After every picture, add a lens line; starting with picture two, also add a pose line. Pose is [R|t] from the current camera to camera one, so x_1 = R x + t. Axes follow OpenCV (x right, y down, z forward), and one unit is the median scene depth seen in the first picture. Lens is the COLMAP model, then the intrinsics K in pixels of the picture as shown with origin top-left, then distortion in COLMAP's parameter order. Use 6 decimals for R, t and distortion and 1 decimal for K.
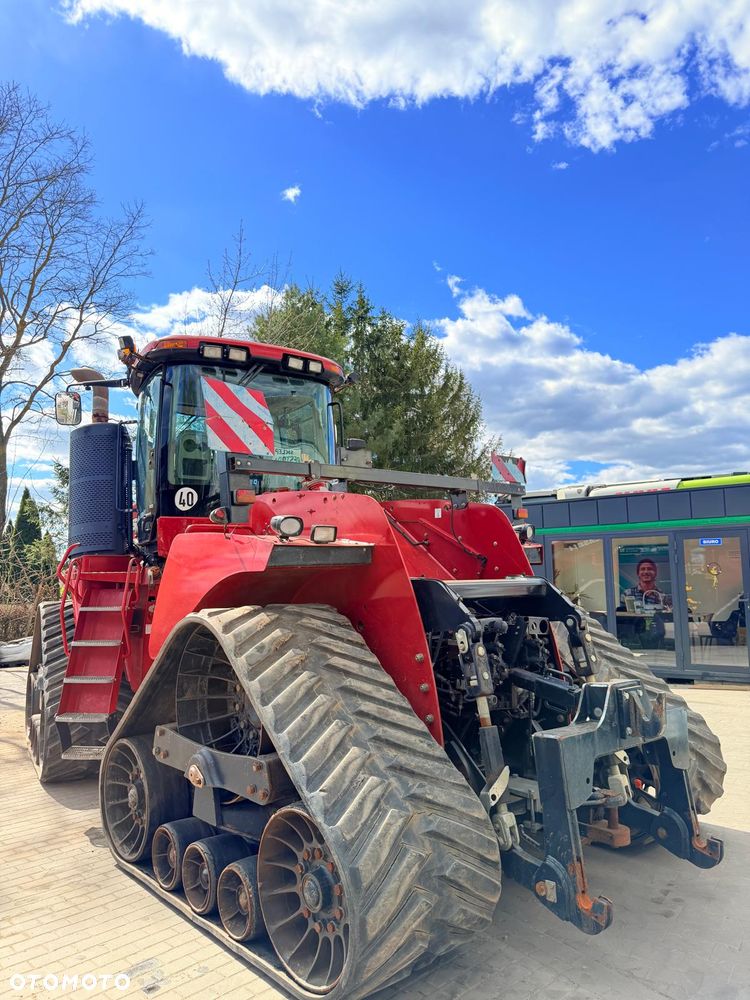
lens RADIAL K [[724.1, 0, 376.9], [0, 724.1, 507.7], [0, 0, 1]] dist [0.034330, -0.039006]
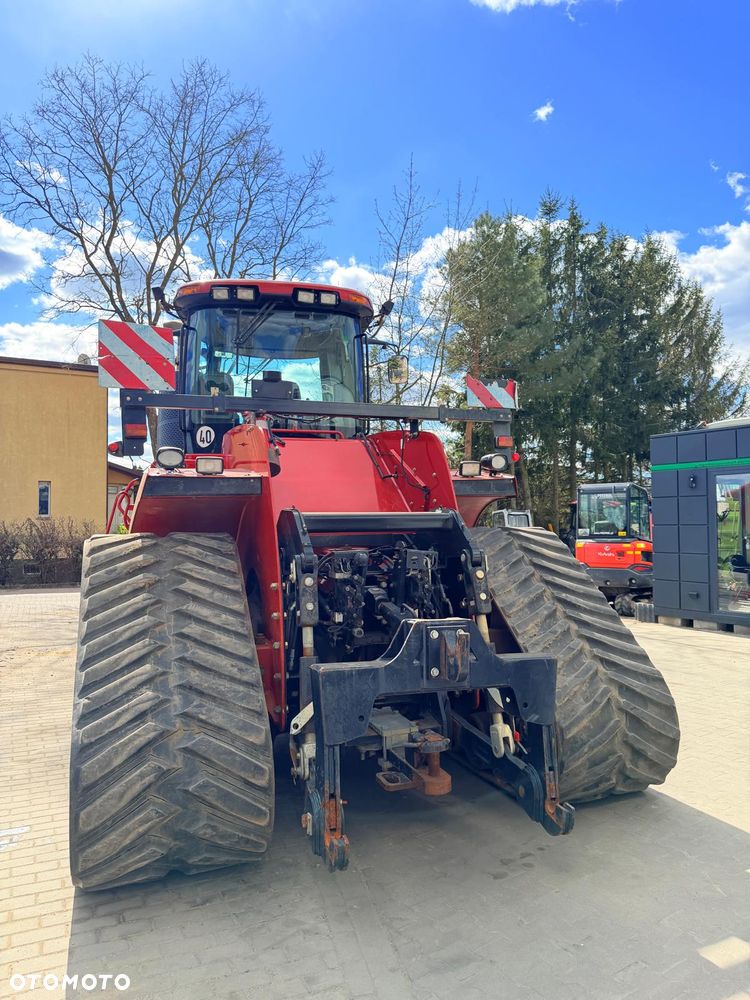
lens RADIAL K [[724.1, 0, 381.7], [0, 724.1, 507.6], [0, 0, 1]] dist [0.034330, -0.039006]
pose [[0.932521, 0.005407, -0.361075, 0.391834], [0.024378, 0.996664, 0.077883, 0.016462], [0.360291, -0.081429, 0.929279, 0.092262]]
